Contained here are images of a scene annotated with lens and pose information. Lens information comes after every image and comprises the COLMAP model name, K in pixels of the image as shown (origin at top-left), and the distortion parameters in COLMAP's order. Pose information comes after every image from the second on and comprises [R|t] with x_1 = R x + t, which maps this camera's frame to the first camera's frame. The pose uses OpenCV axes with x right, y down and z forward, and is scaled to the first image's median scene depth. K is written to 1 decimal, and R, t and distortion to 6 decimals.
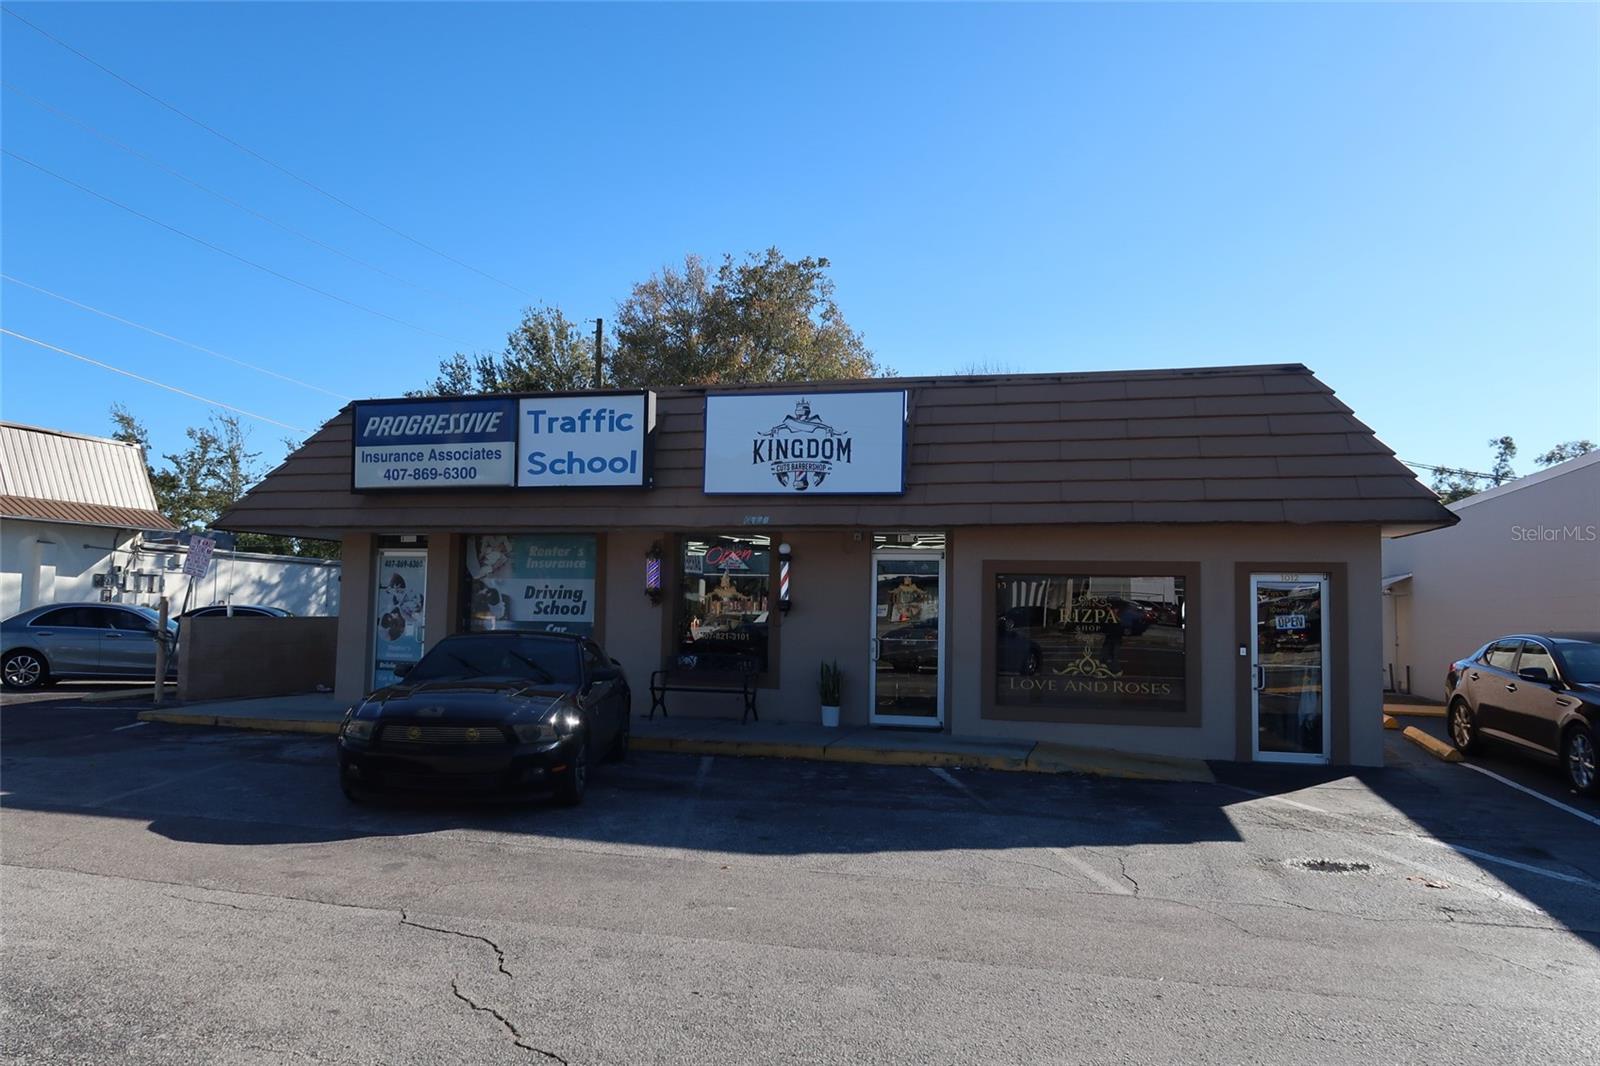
lens RADIAL K [[1105.5, 0, 790.0], [0, 1105.5, 530.0], [0, 0, 1]] dist [-0.021013, 0.002660]
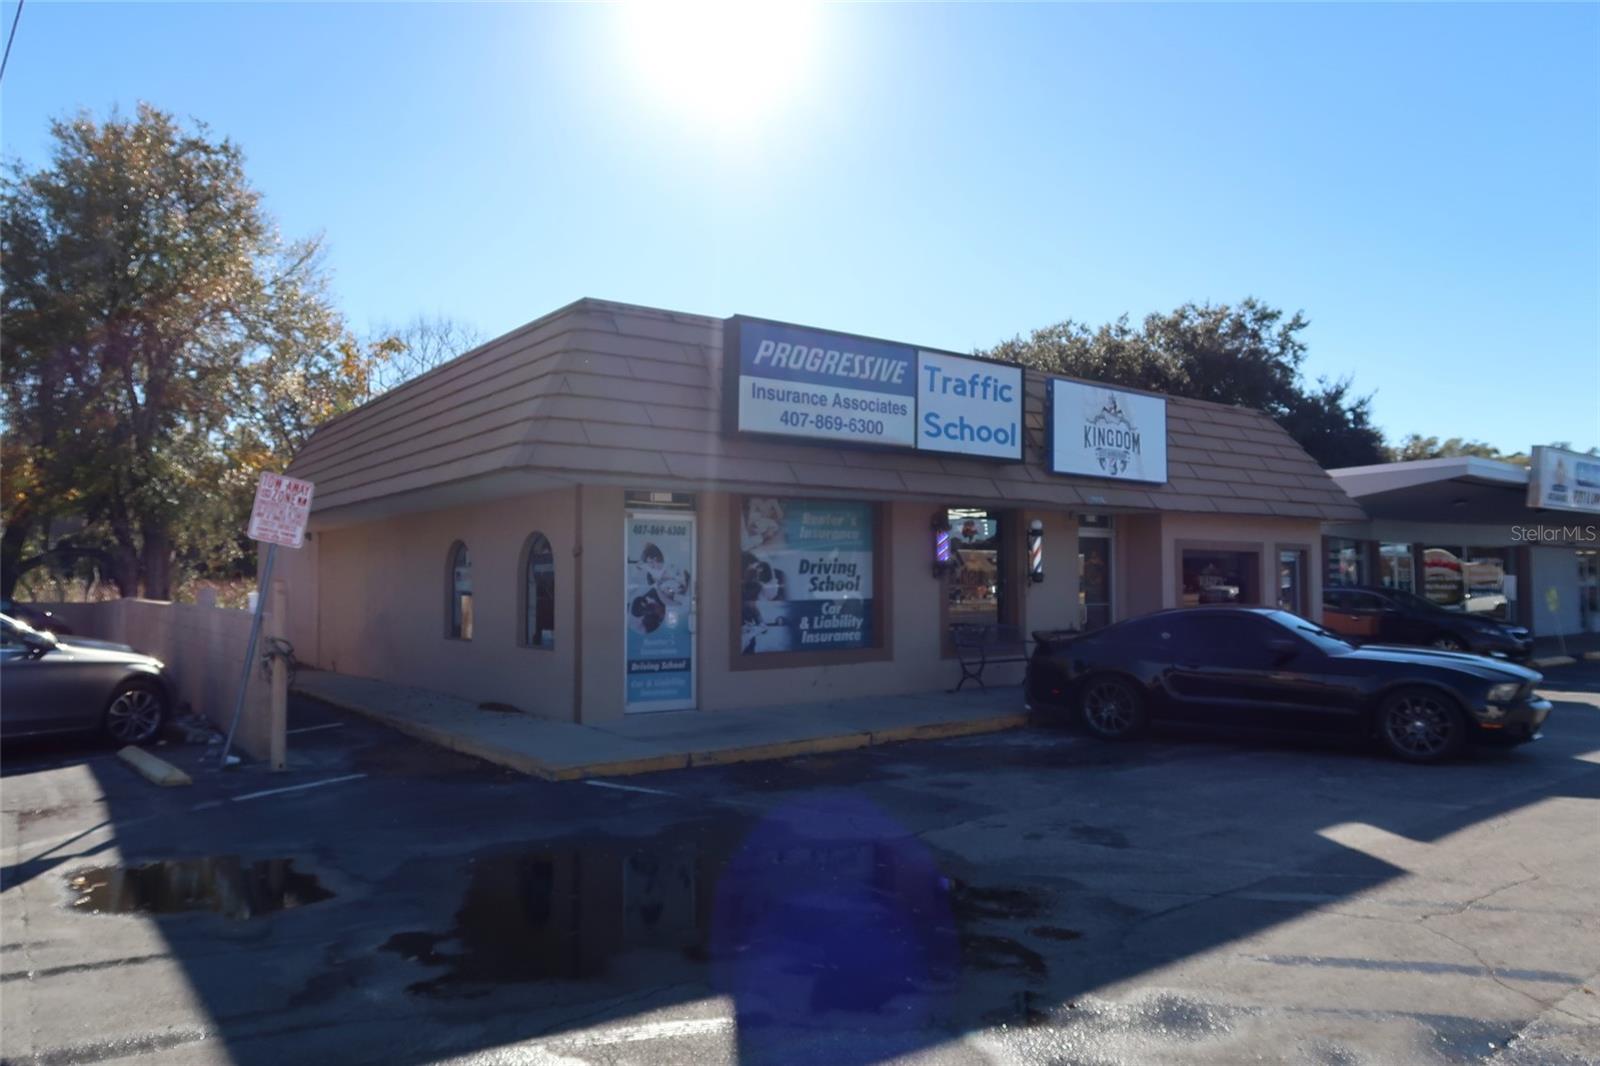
lens RADIAL K [[1105.5, 0, 790.0], [0, 1105.5, 530.0], [0, 0, 1]] dist [-0.021013, 0.002660]
pose [[0.604151, 0.018351, 0.796658, -0.979650], [-0.042631, 0.999047, 0.009317, 0.021622], [-0.795729, -0.039591, 0.604358, 0.517922]]
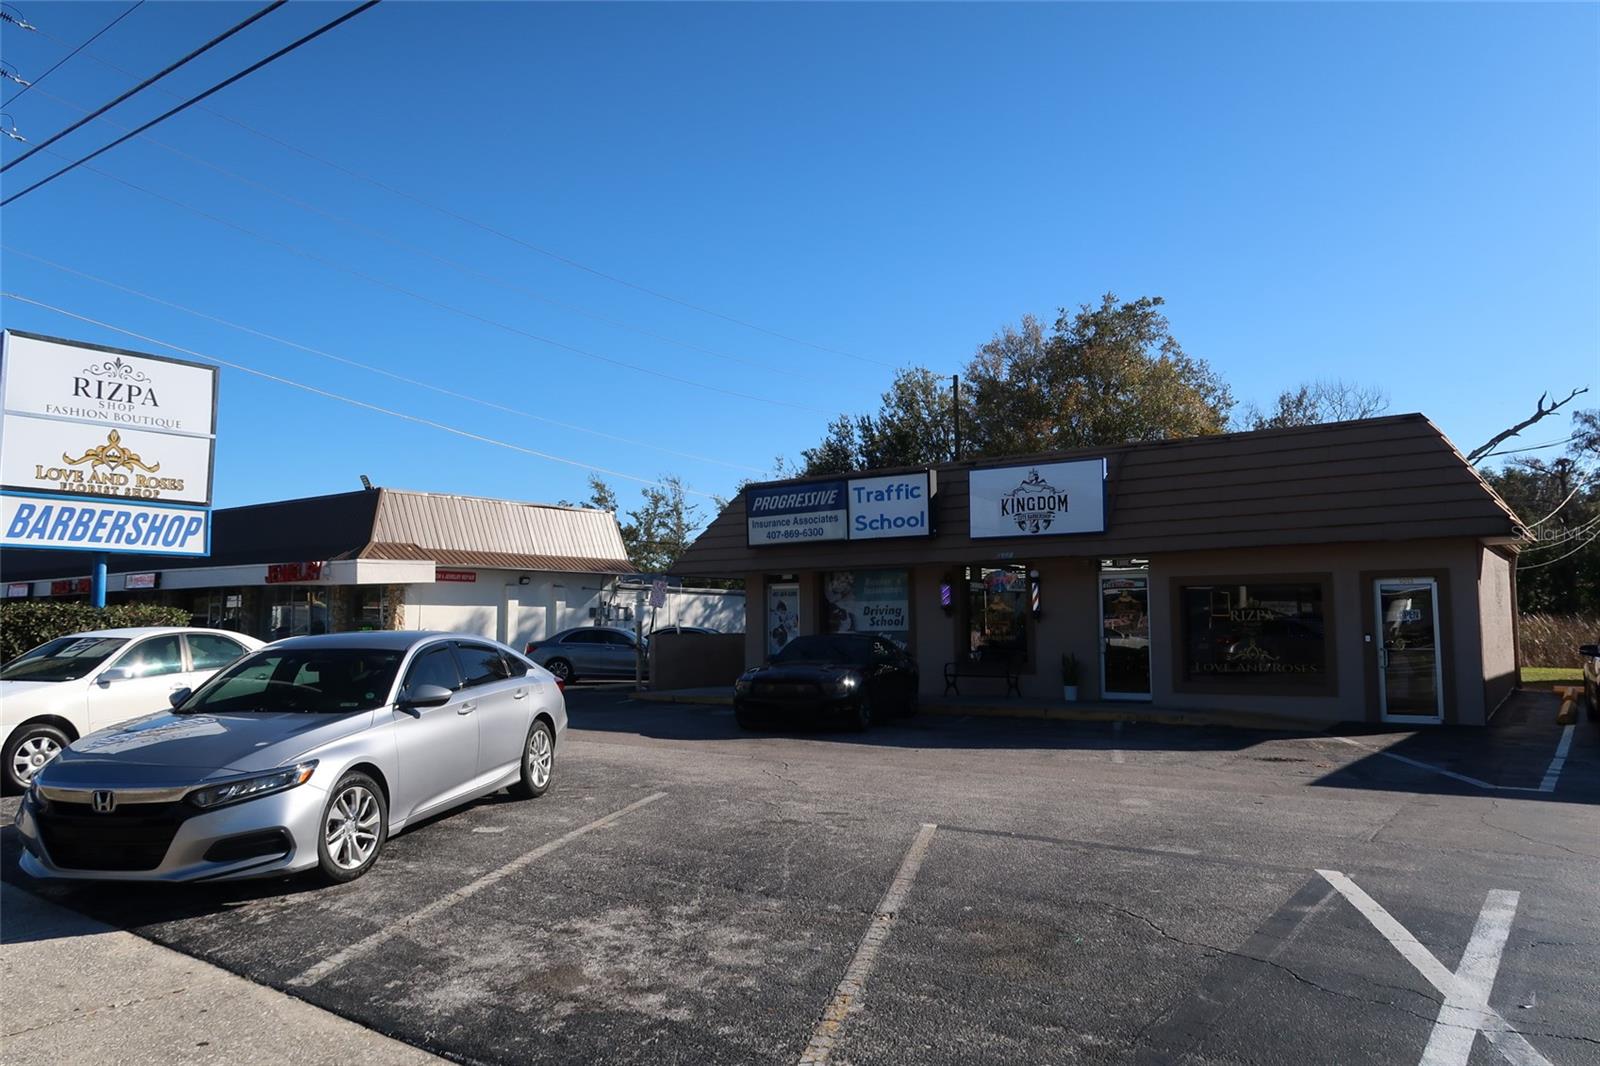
lens RADIAL K [[1105.5, 0, 790.0], [0, 1105.5, 530.0], [0, 0, 1]] dist [-0.021013, 0.002660]
pose [[0.931036, -0.055630, -0.360663, 0.206221], [0.049012, 0.998420, -0.027479, -0.014539], [0.361622, 0.007907, 0.932291, -0.395850]]
